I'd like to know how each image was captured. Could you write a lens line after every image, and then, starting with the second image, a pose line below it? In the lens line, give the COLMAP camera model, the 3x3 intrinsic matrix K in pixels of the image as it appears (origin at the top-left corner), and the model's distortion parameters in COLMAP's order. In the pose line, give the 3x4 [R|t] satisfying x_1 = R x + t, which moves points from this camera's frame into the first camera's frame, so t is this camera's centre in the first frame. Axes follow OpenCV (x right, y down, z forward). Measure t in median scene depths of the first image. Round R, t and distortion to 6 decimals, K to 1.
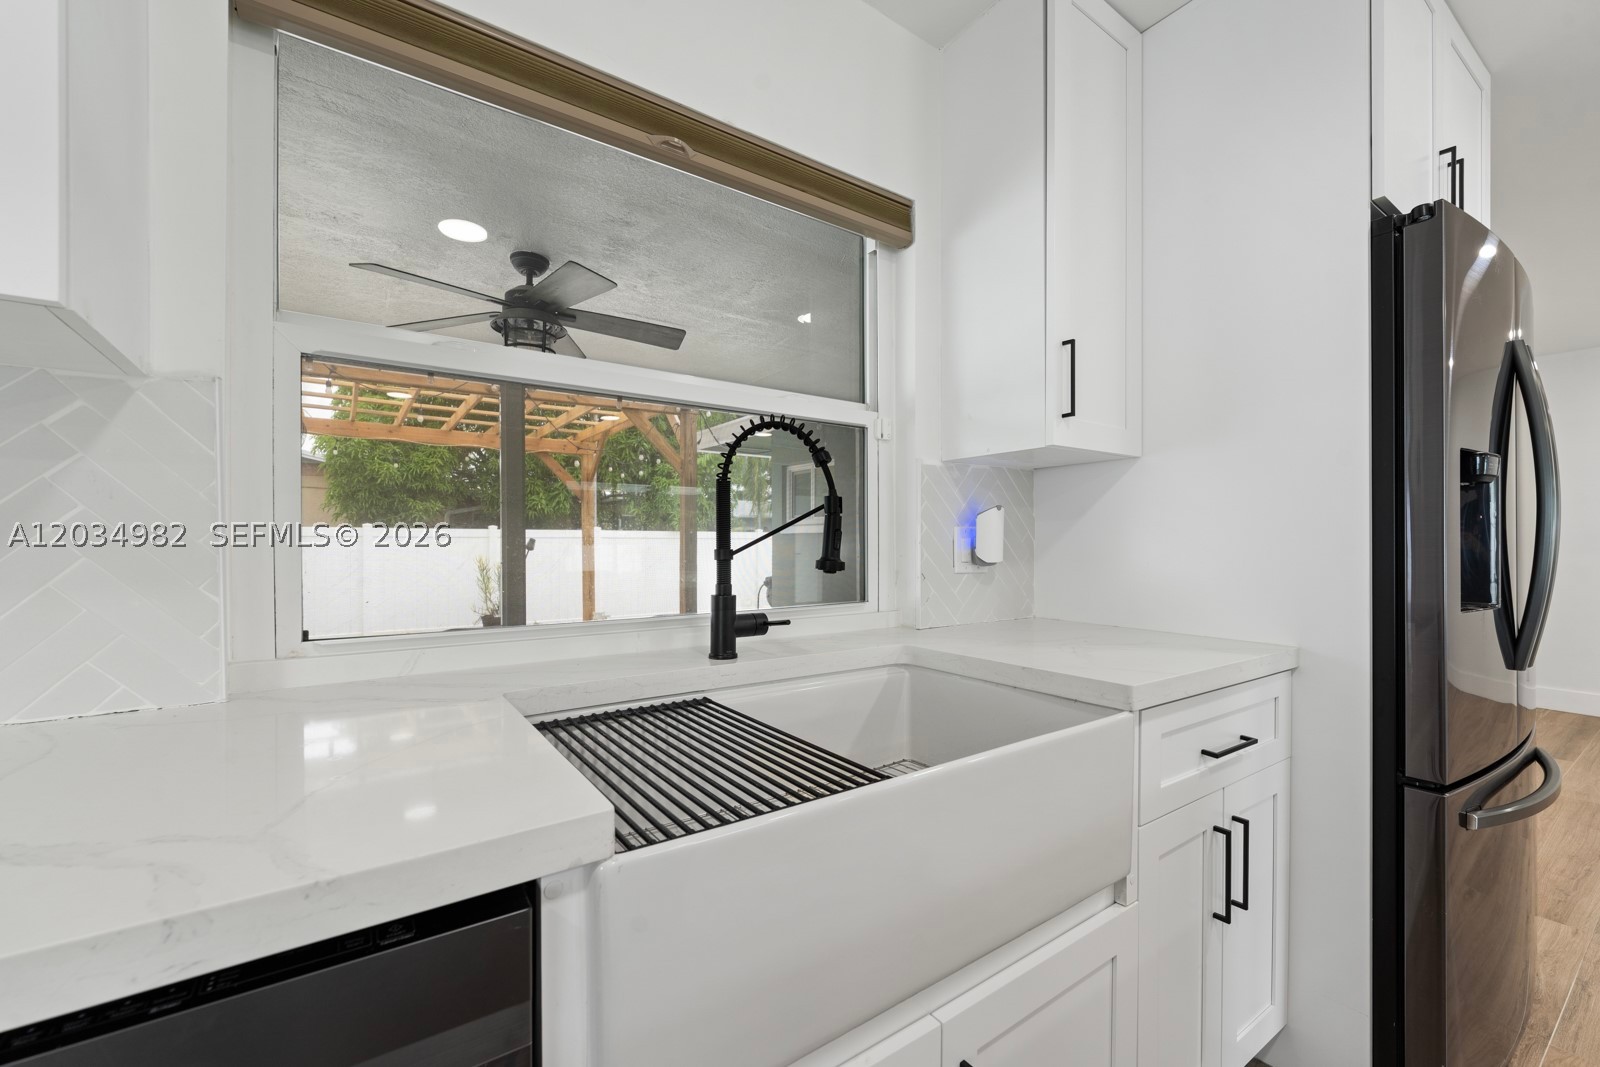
lens RADIAL K [[654.8, 0, 790.4], [0, 654.8, 542.4], [0, 0, 1]] dist [-0.000665, -0.000220]
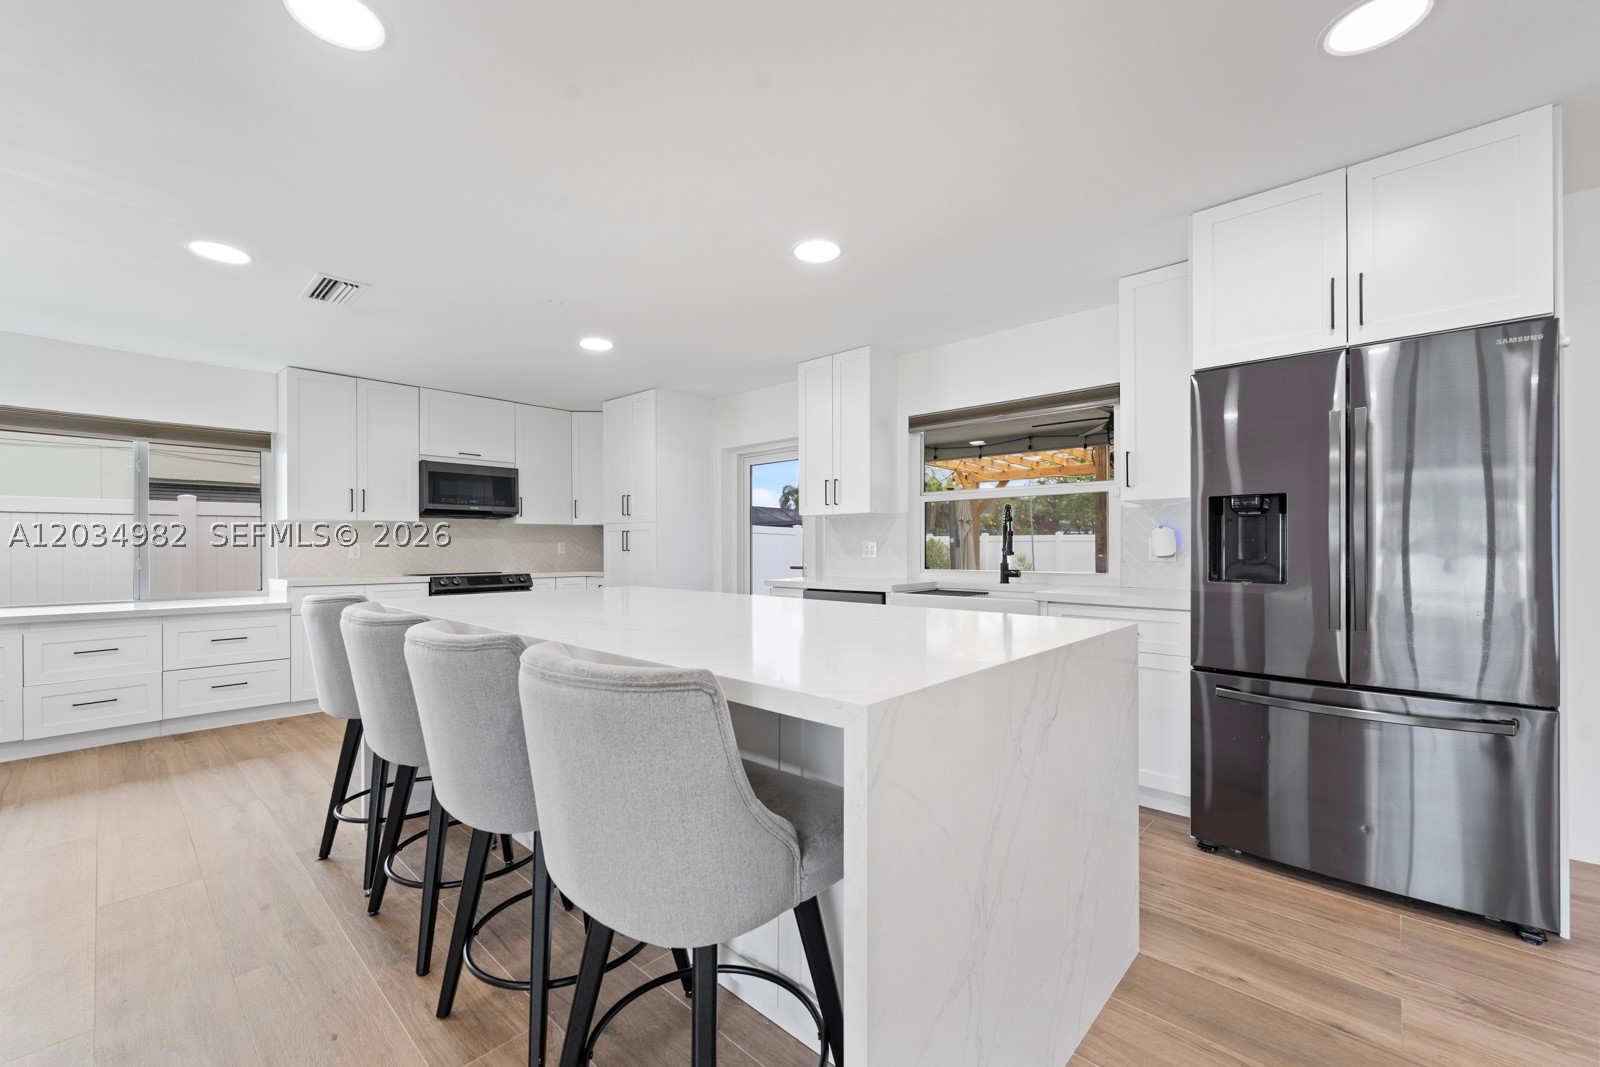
lens RADIAL K [[646.1, 0, 799.2], [0, 646.1, 546.8], [0, 0, 1]] dist [-0.001050, -0.000339]
pose [[0.218977, -0.000147, -0.975730, 2.555286], [0.003191, 0.999995, 0.000566, 0.000302], [0.975725, -0.003237, 0.218976, -0.594573]]
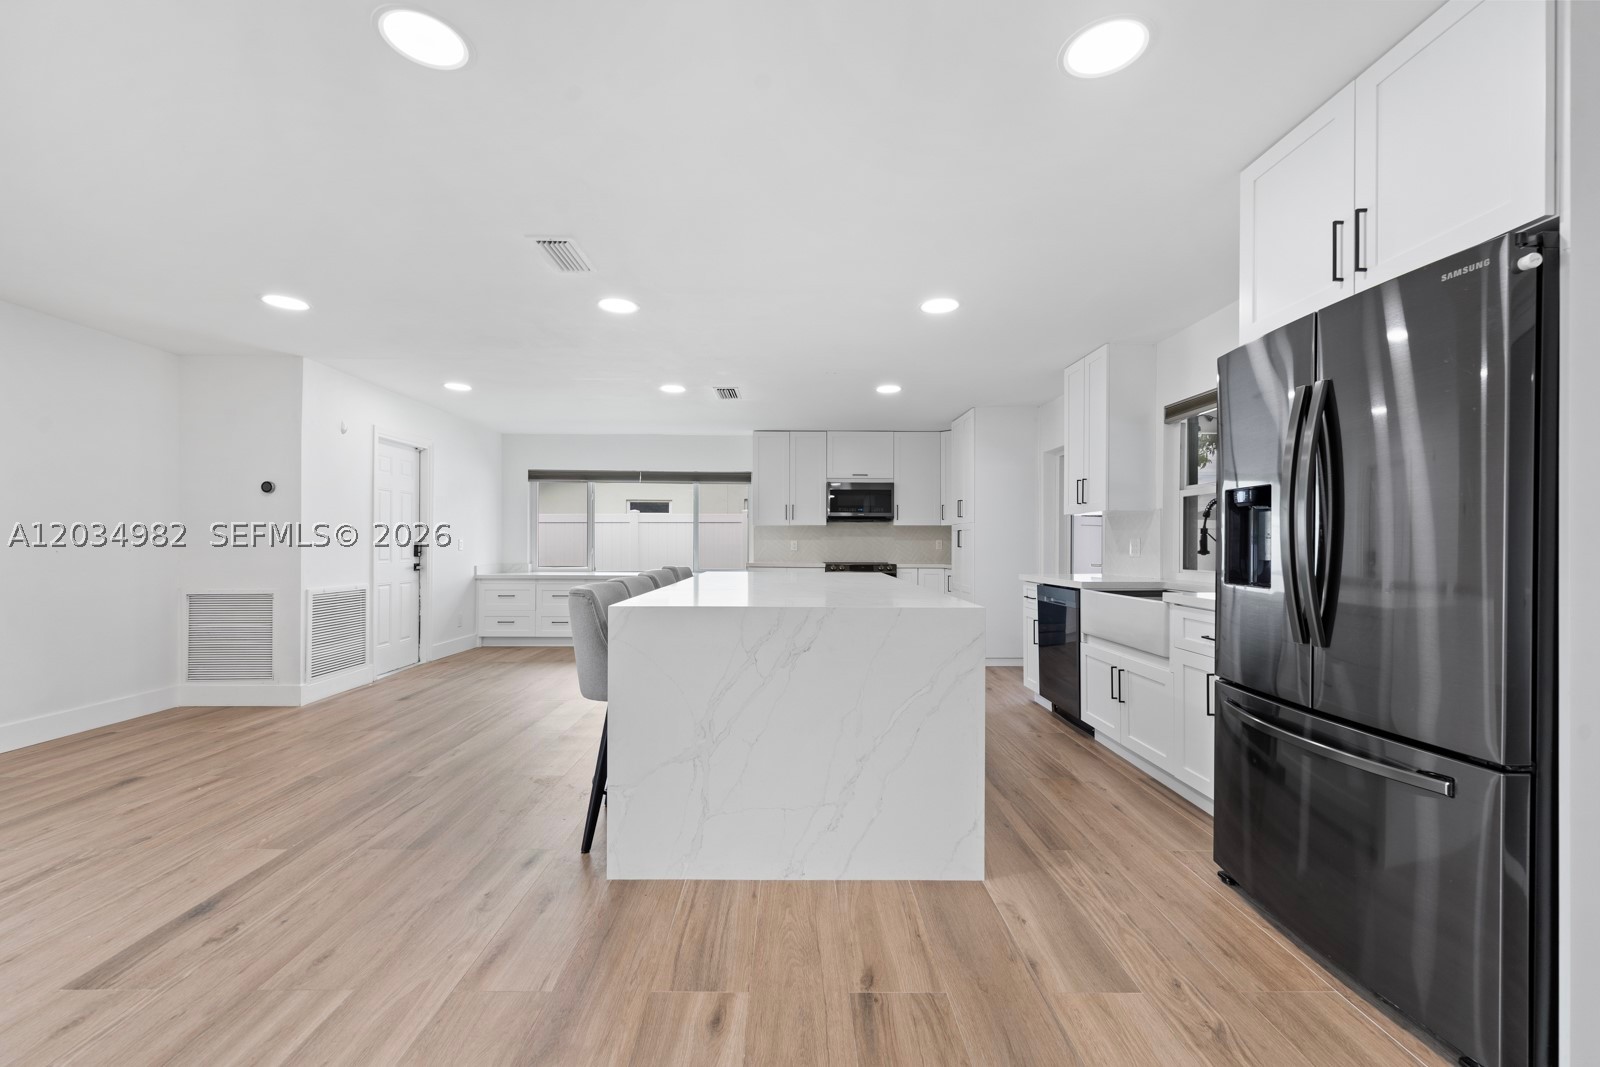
lens RADIAL K [[648.1, 0, 796.5], [0, 648.1, 541.6], [0, 0, 1]] dist [0.000595, -0.000847]
pose [[-0.560843, -0.006003, -0.827901, 3.032118], [-0.004713, 0.999981, -0.004059, 0.007758], [0.827909, 0.001626, -0.560860, 0.993998]]
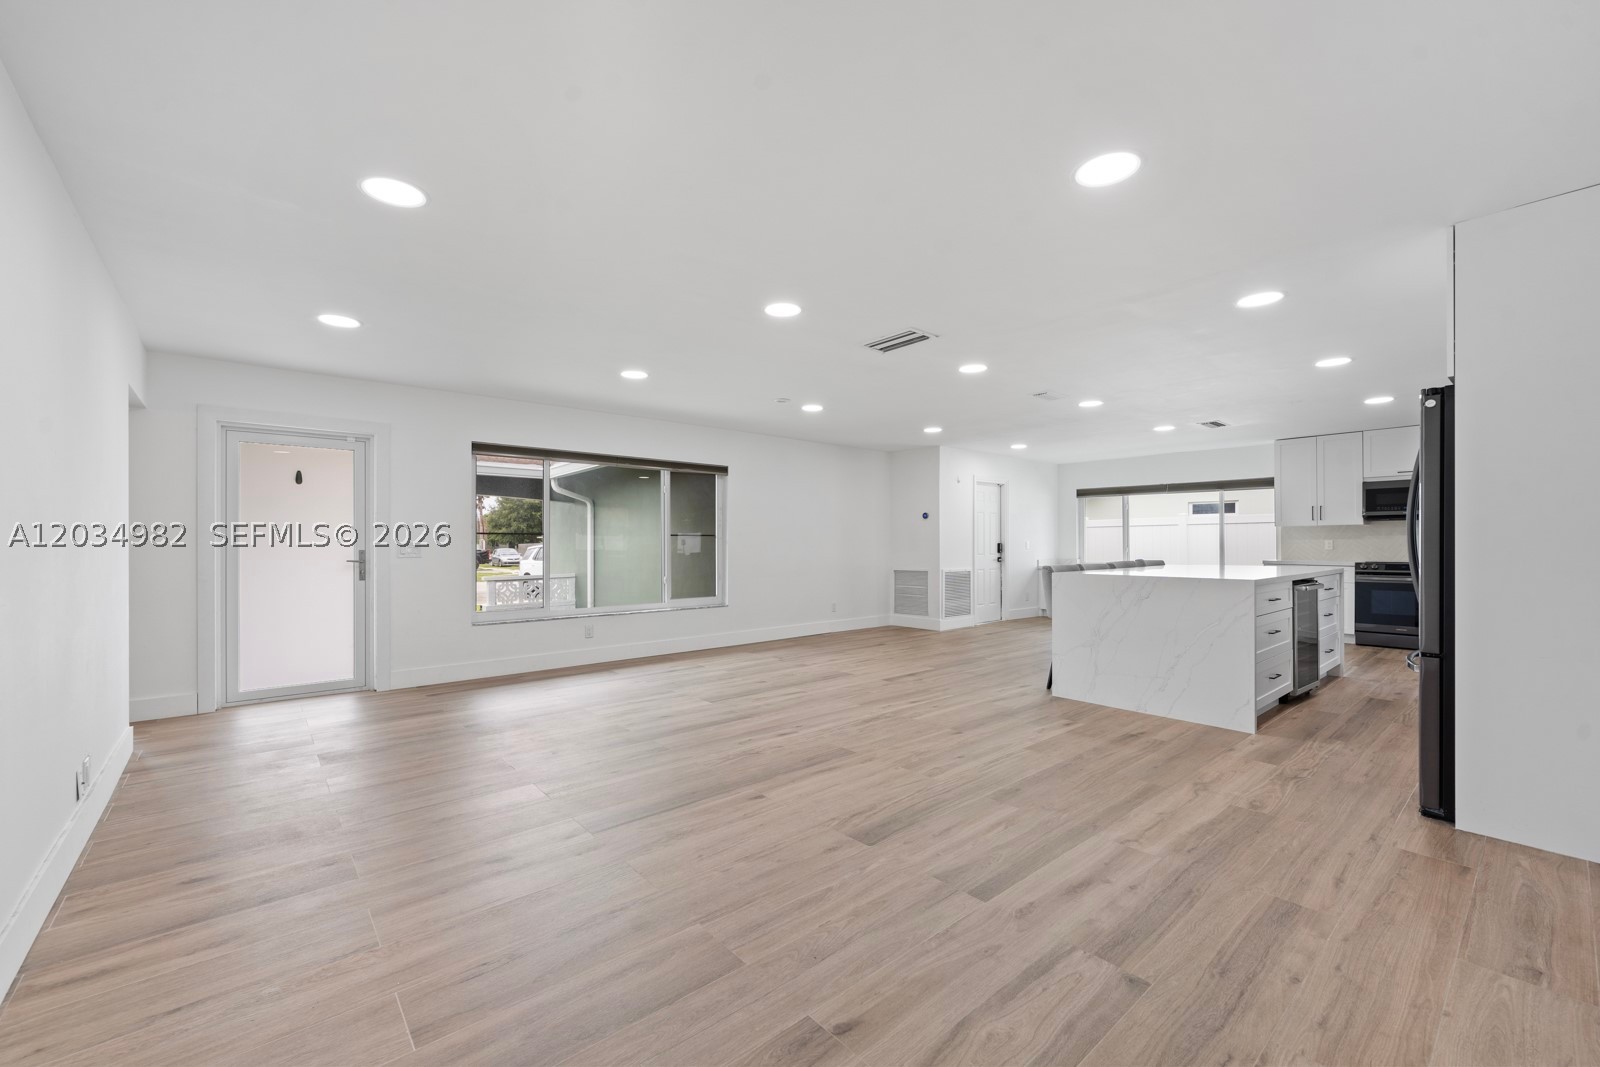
lens RADIAL K [[648.1, 0, 796.5], [0, 648.1, 541.6], [0, 0, 1]] dist [0.000595, -0.000847]
pose [[-0.994567, 0.000764, -0.104096, 3.773819], [0.001068, 0.999995, -0.002864, 0.000443], [0.104093, -0.002960, -0.994563, 3.235553]]
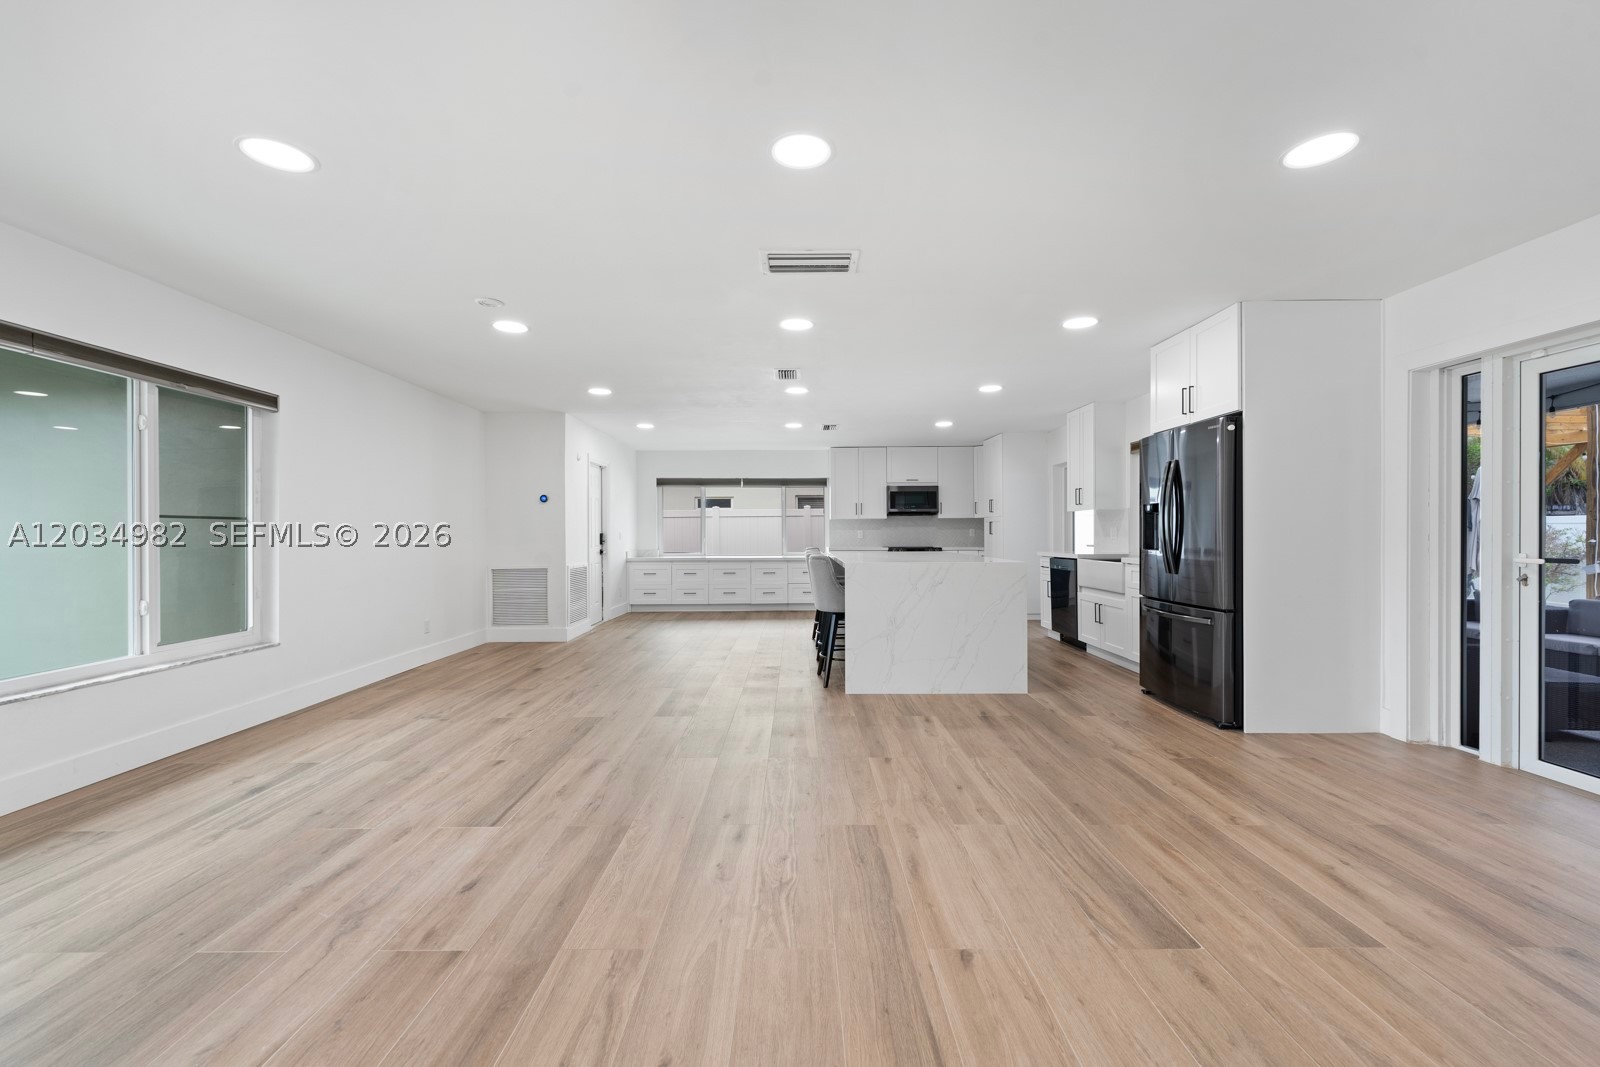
lens RADIAL K [[652.0, 0, 797.2], [0, 652.0, 533.7], [0, 0, 1]] dist [-0.000582, -0.000241]
pose [[-0.566525, 0.001815, -0.824042, 4.981509], [0.004131, 0.999991, -0.000638, 0.015642], [0.824034, -0.003766, -0.566528, 1.430203]]
